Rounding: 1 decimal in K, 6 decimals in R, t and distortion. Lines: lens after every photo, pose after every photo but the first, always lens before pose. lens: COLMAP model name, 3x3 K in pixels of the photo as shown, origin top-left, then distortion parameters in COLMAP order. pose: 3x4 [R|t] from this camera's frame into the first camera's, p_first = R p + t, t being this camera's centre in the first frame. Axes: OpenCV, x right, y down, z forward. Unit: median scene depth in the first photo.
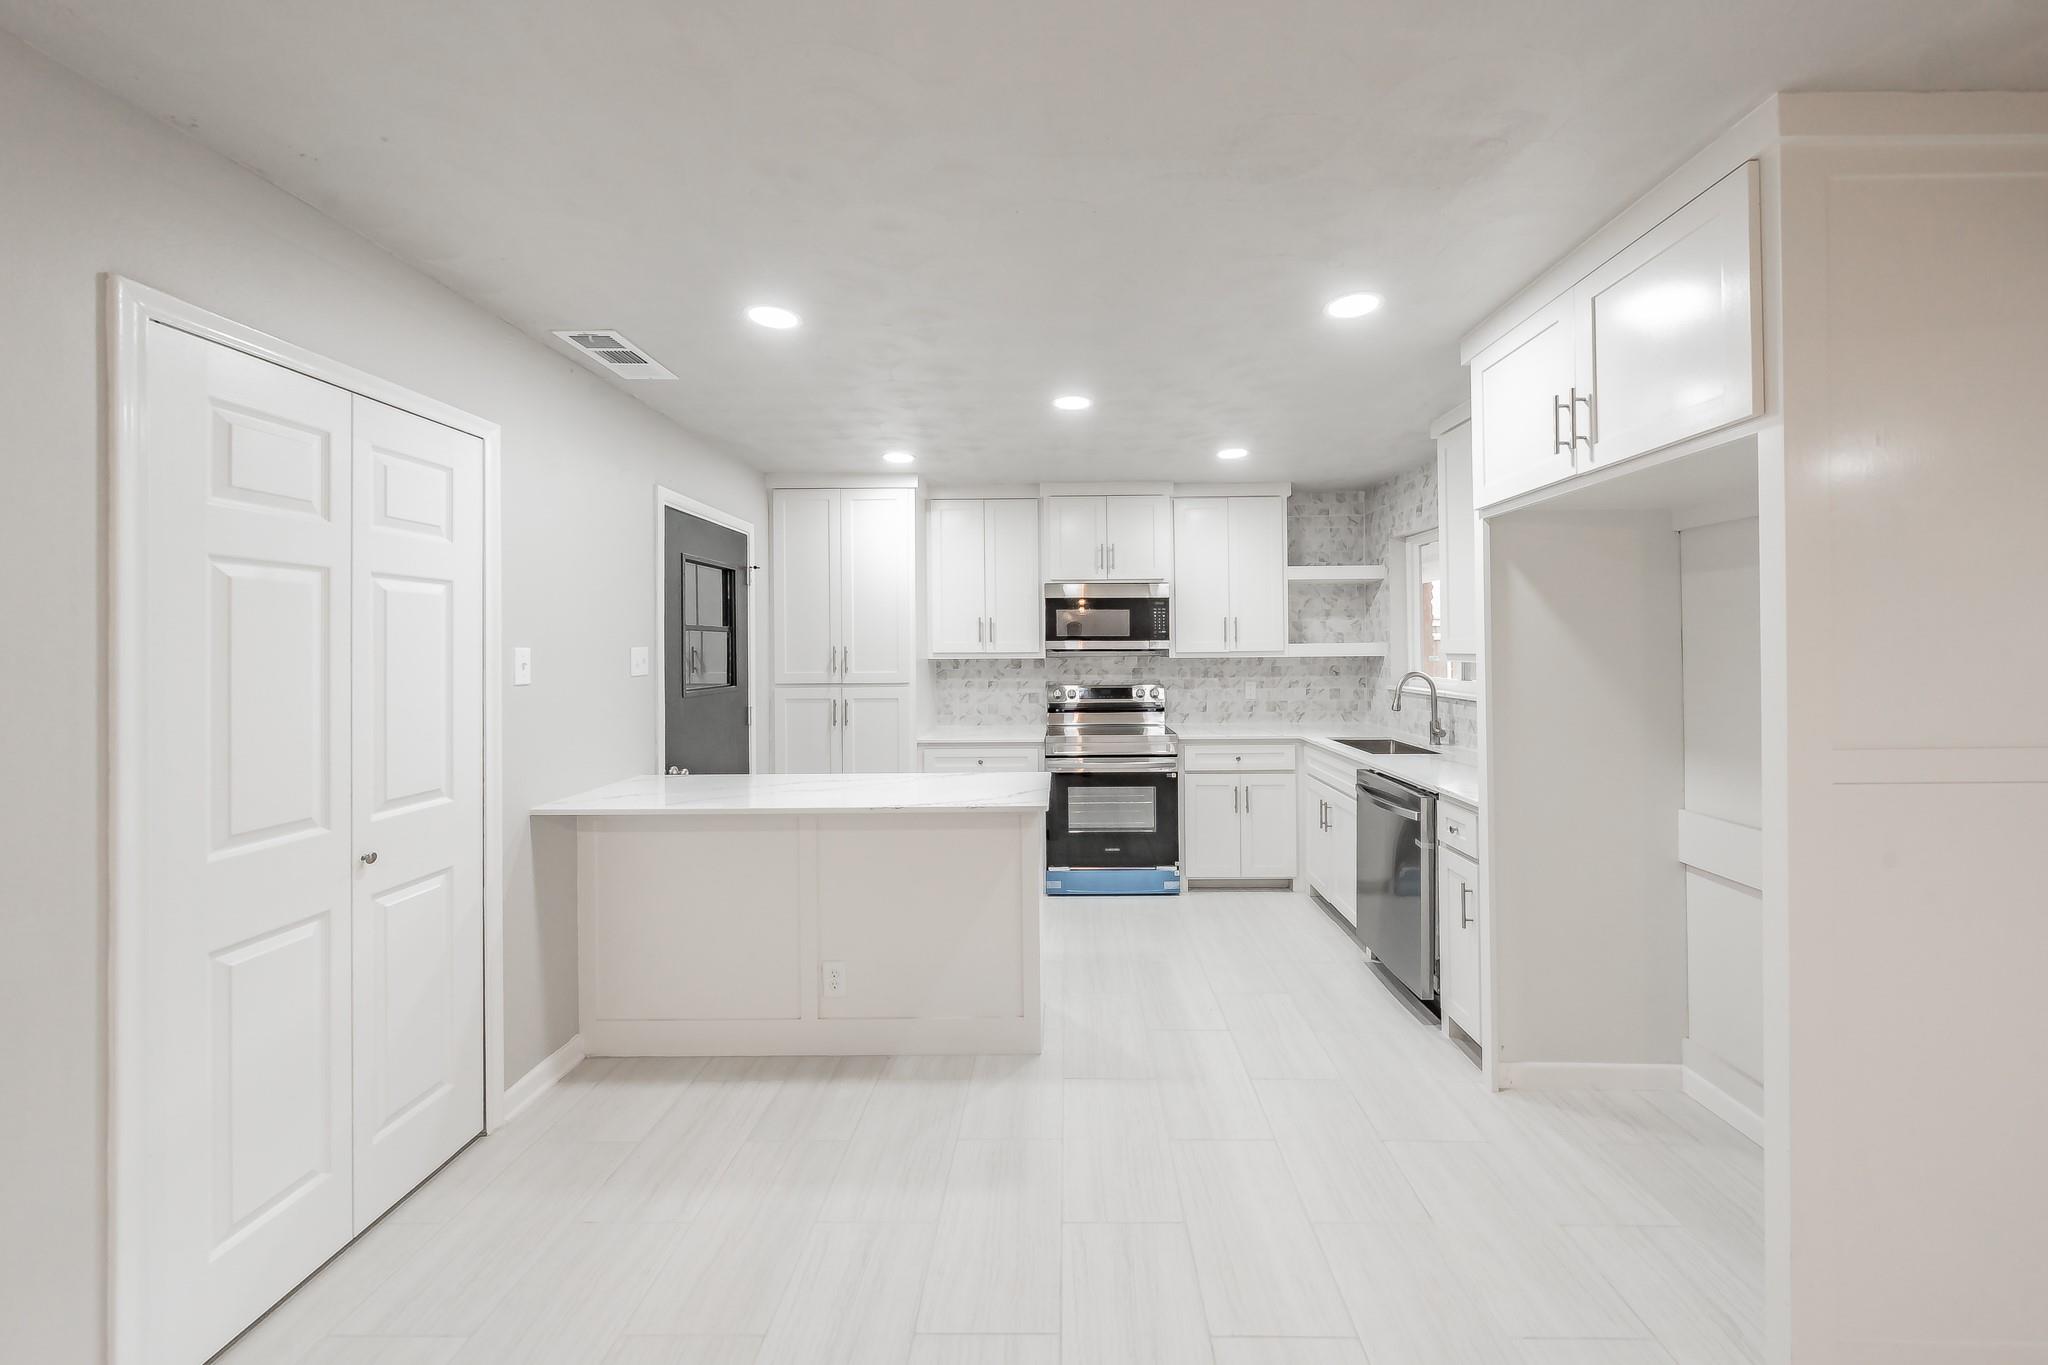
lens RADIAL K [[700.8, 0, 1039.7], [0, 700.8, 635.7], [0, 0, 1]] dist [-0.002615, -0.000183]
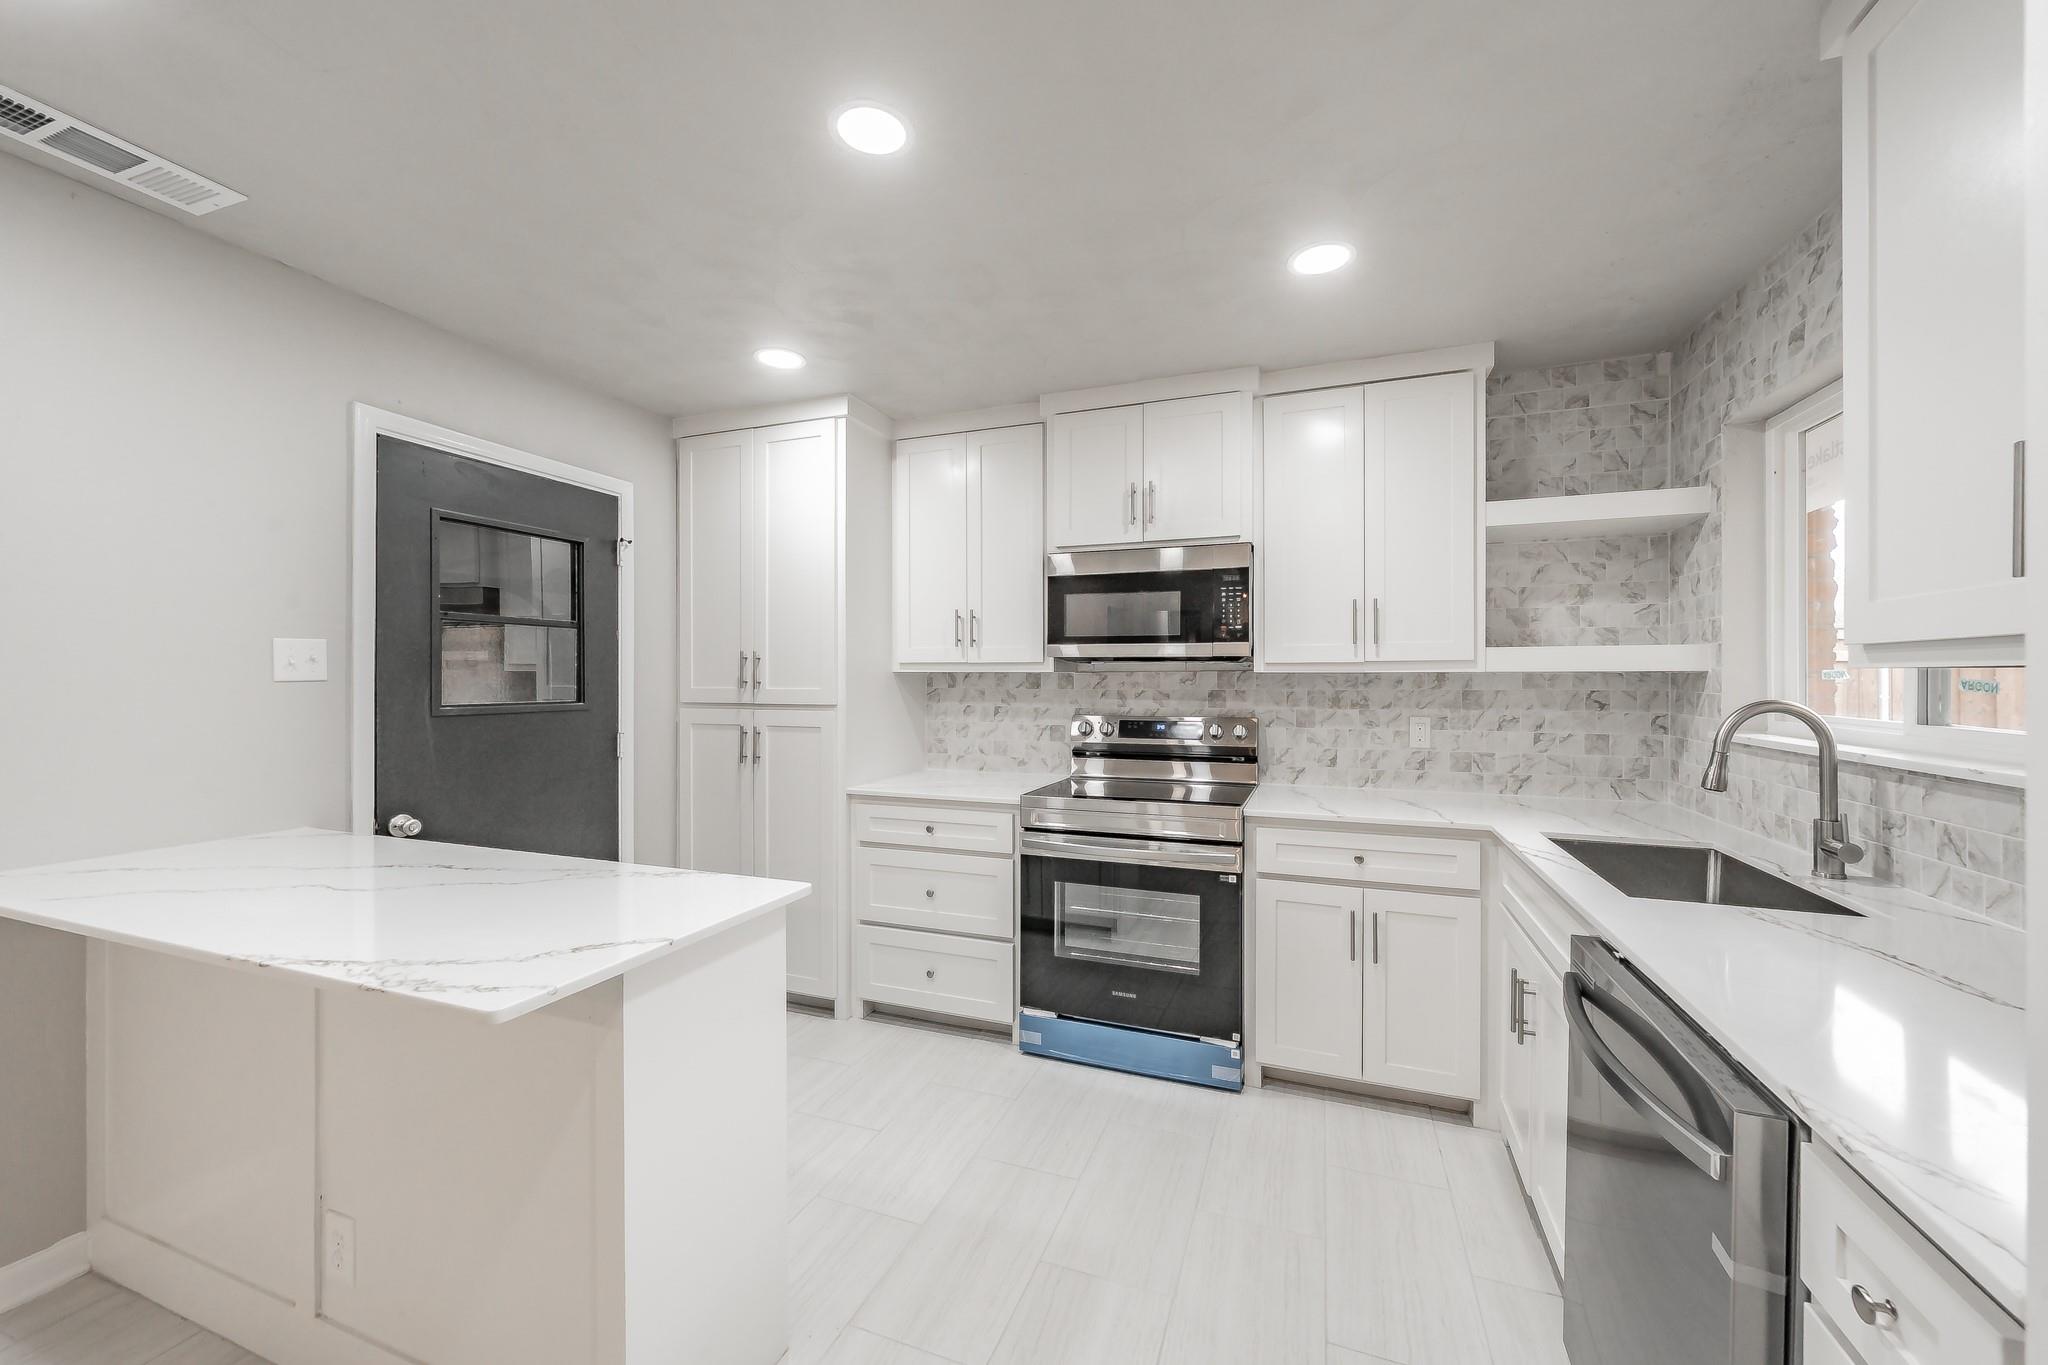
lens RADIAL K [[748.4, 0, 1028.3], [0, 748.4, 672.0], [0, 0, 1]] dist [-0.002195, -0.000305]
pose [[0.946324, 0.006220, -0.323160, 0.215086], [-0.002505, 0.999926, 0.011910, 0.025158], [0.323210, -0.010461, 0.946269, 0.358565]]
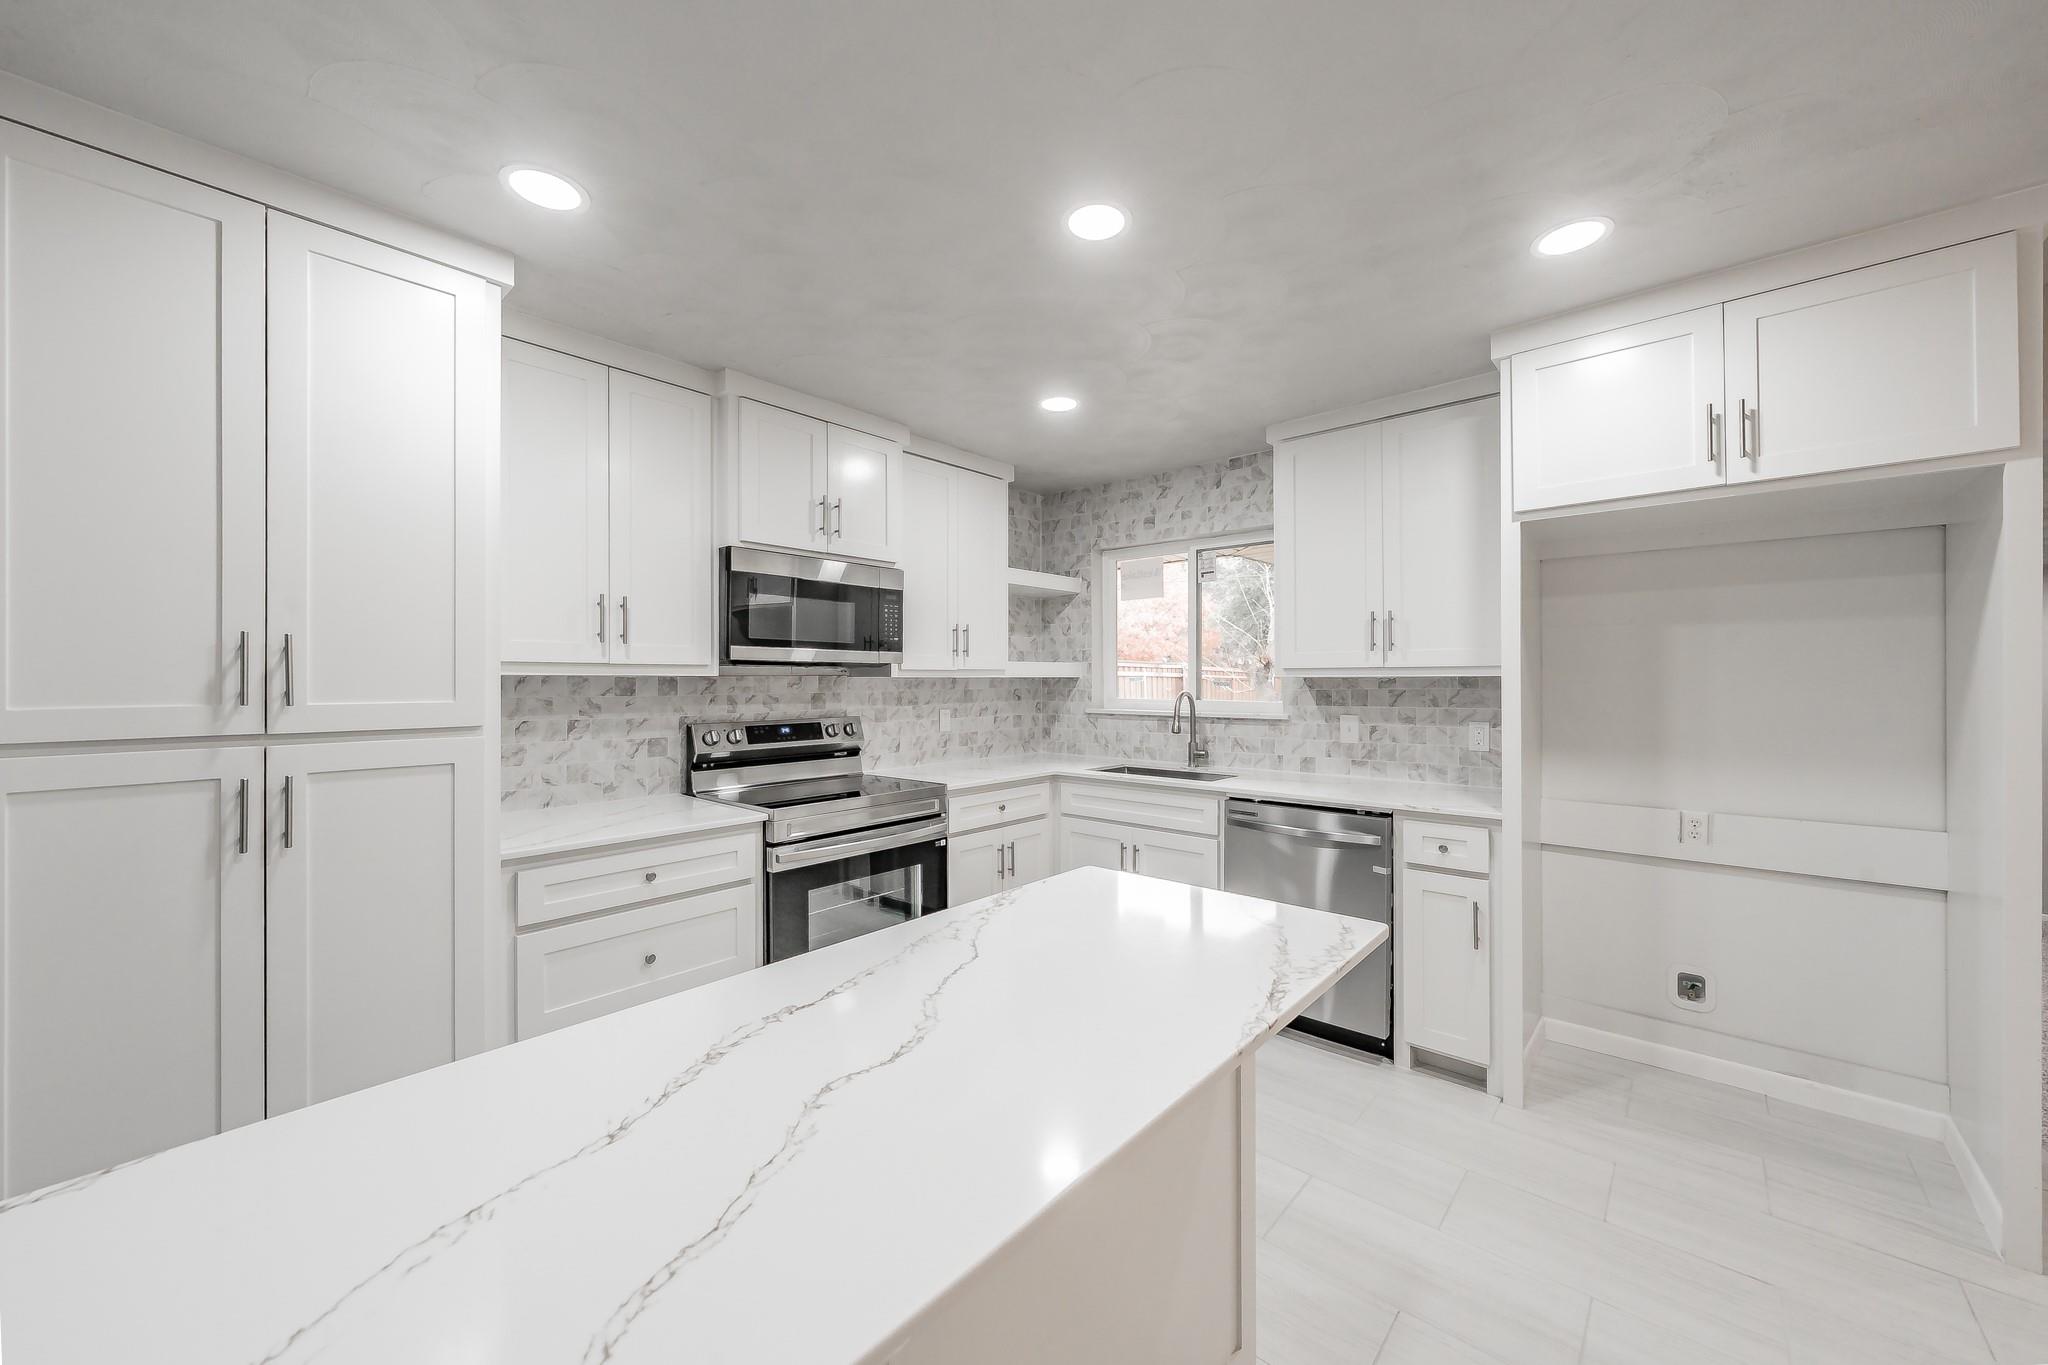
lens RADIAL K [[748.4, 0, 1015.0], [0, 748.4, 674.2], [0, 0, 1]] dist [-0.002195, -0.000305]
pose [[0.656661, 0.012904, 0.754076, -0.306884], [-0.016552, 0.999859, -0.002695, 0.029574], [-0.754005, -0.010712, 0.656782, 0.427103]]
